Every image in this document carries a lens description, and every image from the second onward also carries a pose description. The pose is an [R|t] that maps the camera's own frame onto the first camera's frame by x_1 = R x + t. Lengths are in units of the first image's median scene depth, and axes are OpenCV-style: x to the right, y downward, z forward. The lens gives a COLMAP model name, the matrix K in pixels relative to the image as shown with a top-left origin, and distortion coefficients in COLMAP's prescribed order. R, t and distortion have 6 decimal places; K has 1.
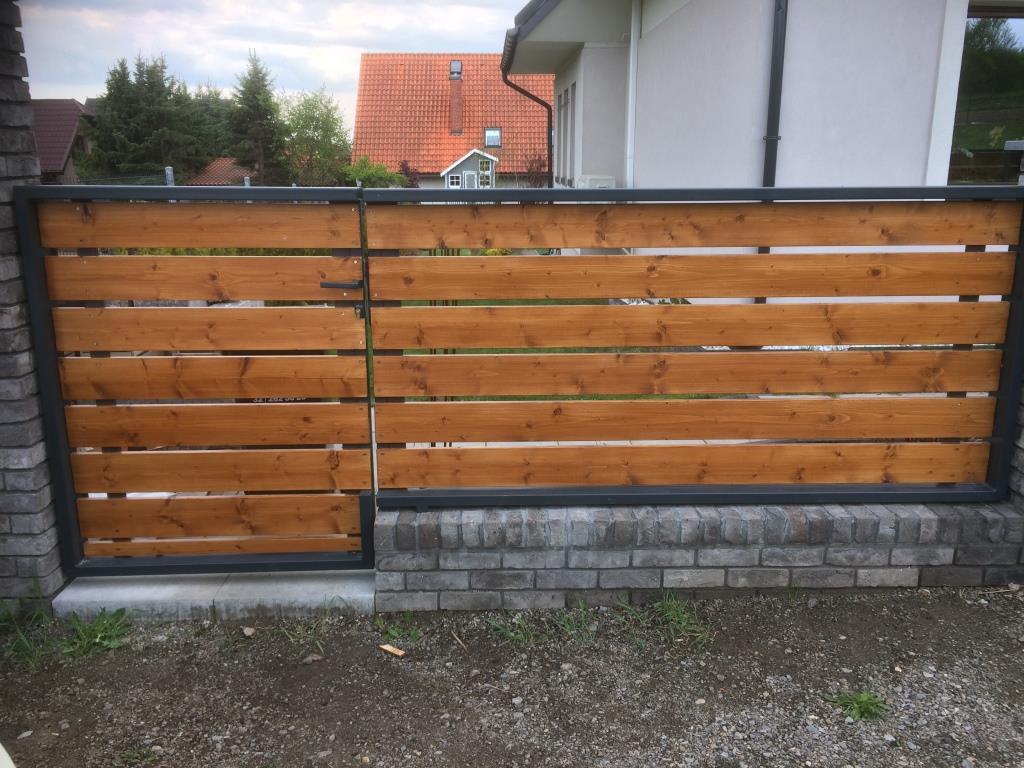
lens RADIAL K [[877.3, 0, 507.1], [0, 877.3, 379.7], [0, 0, 1]] dist [0.080886, -0.109229]
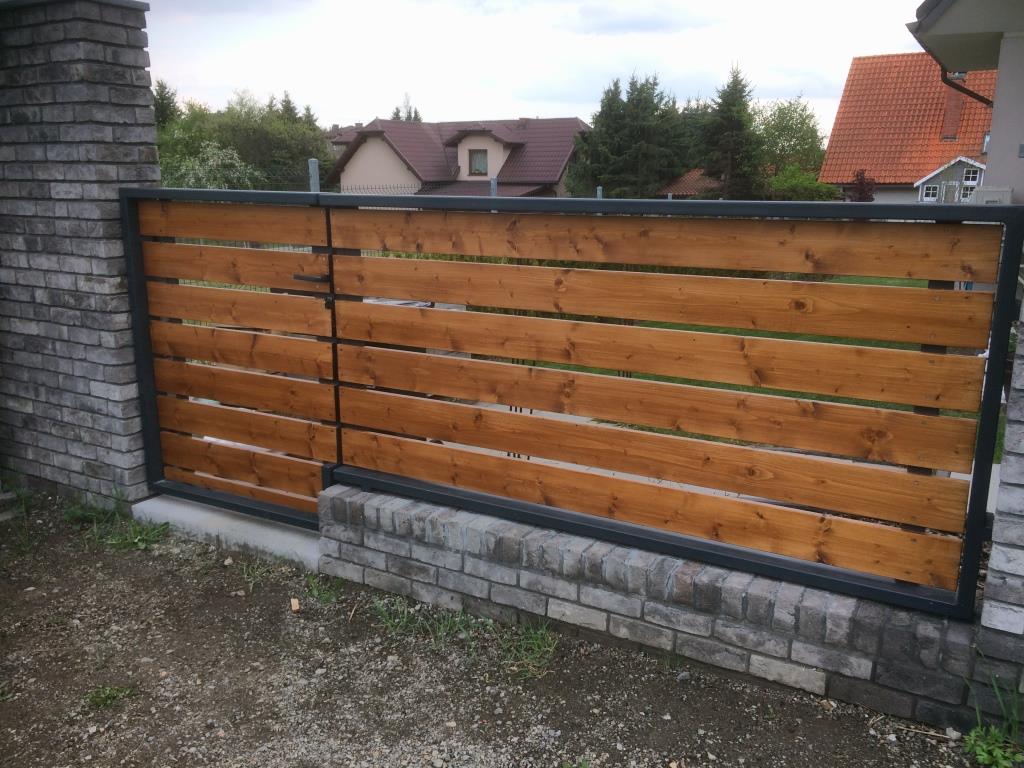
lens RADIAL K [[877.3, 0, 504.8], [0, 877.3, 379.6], [0, 0, 1]] dist [0.080886, -0.109229]
pose [[0.855317, 0.122160, -0.503497, 0.590220], [-0.127876, 0.991516, 0.023333, -0.034626], [0.502075, 0.044428, 0.863682, 0.143926]]
